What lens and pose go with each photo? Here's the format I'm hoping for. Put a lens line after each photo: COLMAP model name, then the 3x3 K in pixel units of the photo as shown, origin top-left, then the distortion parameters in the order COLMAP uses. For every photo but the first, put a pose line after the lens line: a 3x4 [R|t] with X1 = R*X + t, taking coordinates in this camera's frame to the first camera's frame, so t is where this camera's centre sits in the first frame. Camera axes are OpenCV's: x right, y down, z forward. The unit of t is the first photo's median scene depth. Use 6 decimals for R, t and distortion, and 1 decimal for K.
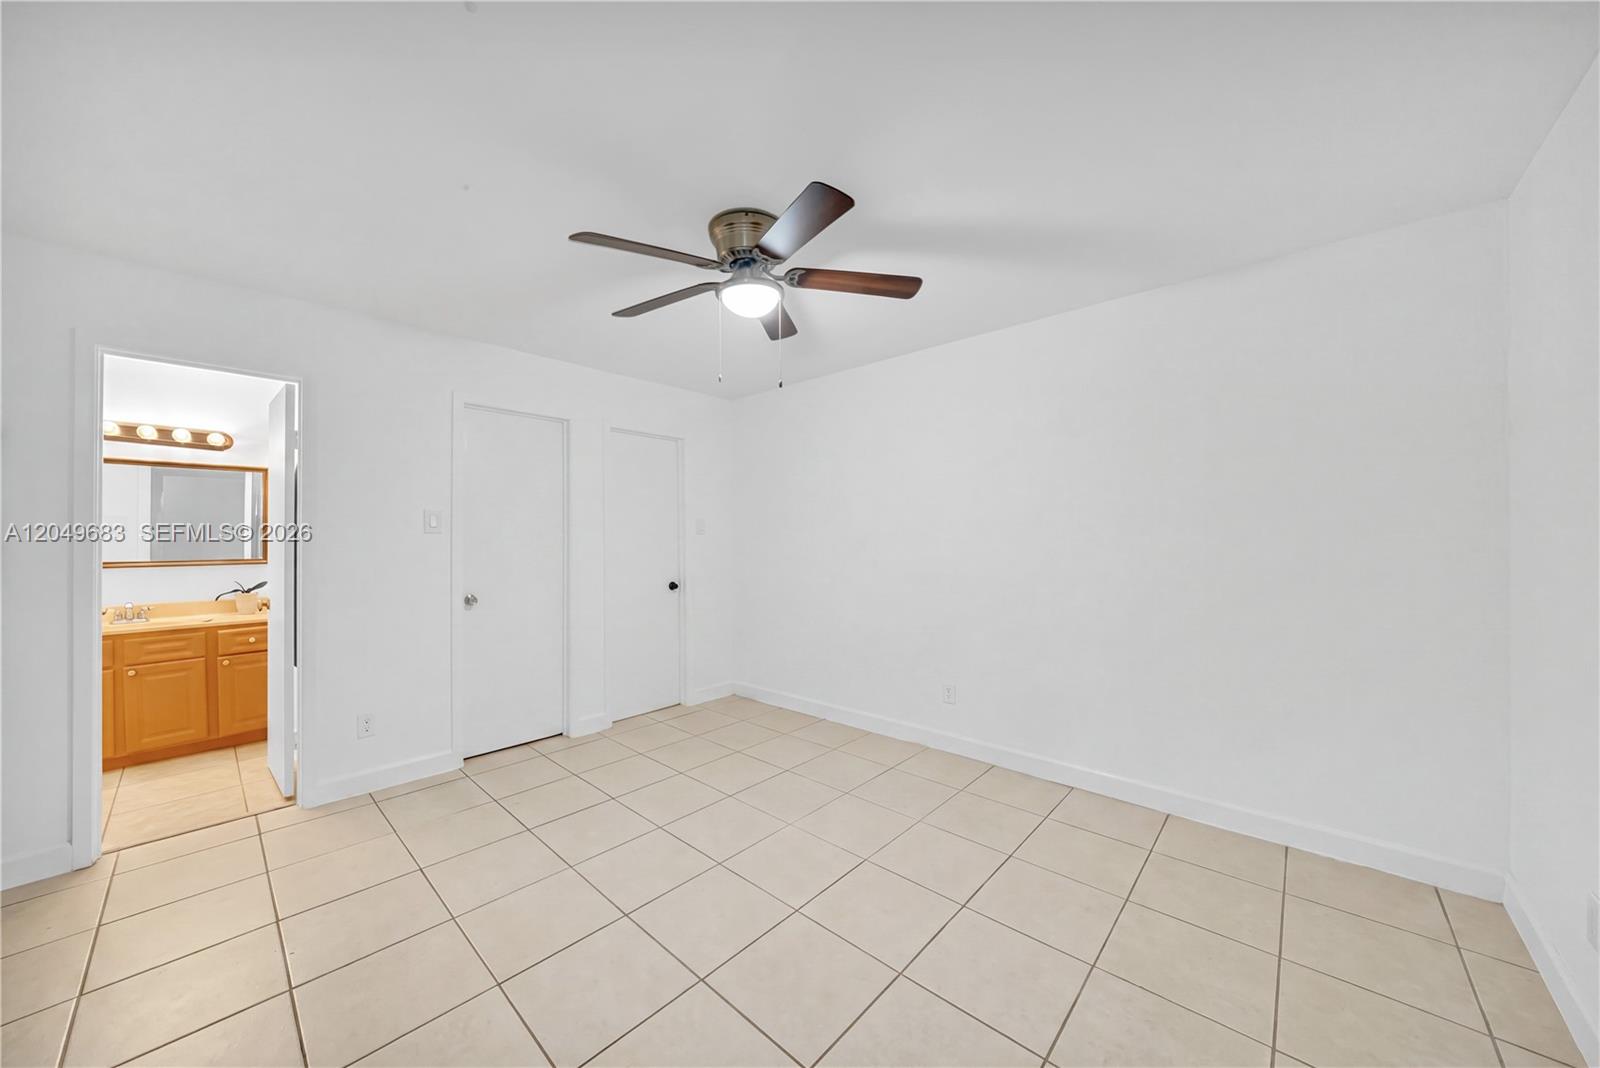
lens RADIAL K [[555.2, 0, 807.9], [0, 555.2, 529.5], [0, 0, 1]] dist [-0.000794, -0.000202]
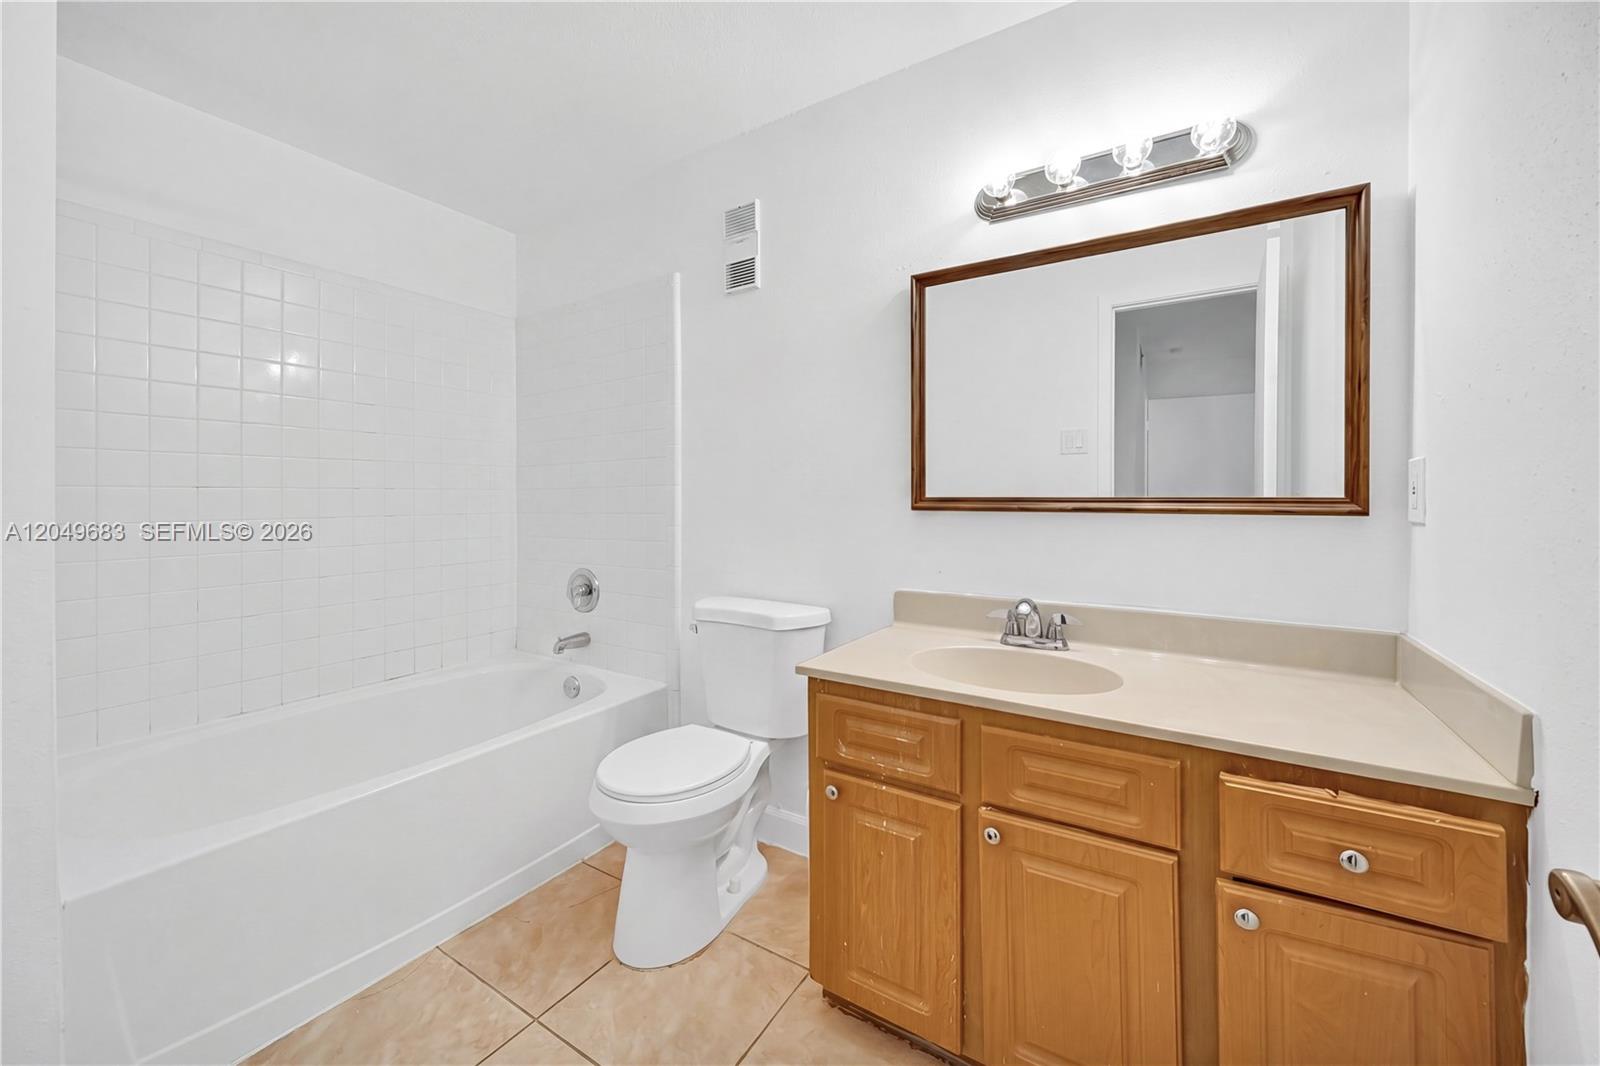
lens RADIAL K [[585.6, 0, 797.0], [0, 585.6, 534.2], [0, 0, 1]] dist [-0.001663, -0.000162]
pose [[0.183381, 0.045275, -0.981999, -0.845271], [0.002938, 0.998909, 0.046604, 0.060736], [0.983037, -0.011431, 0.183048, 0.765884]]
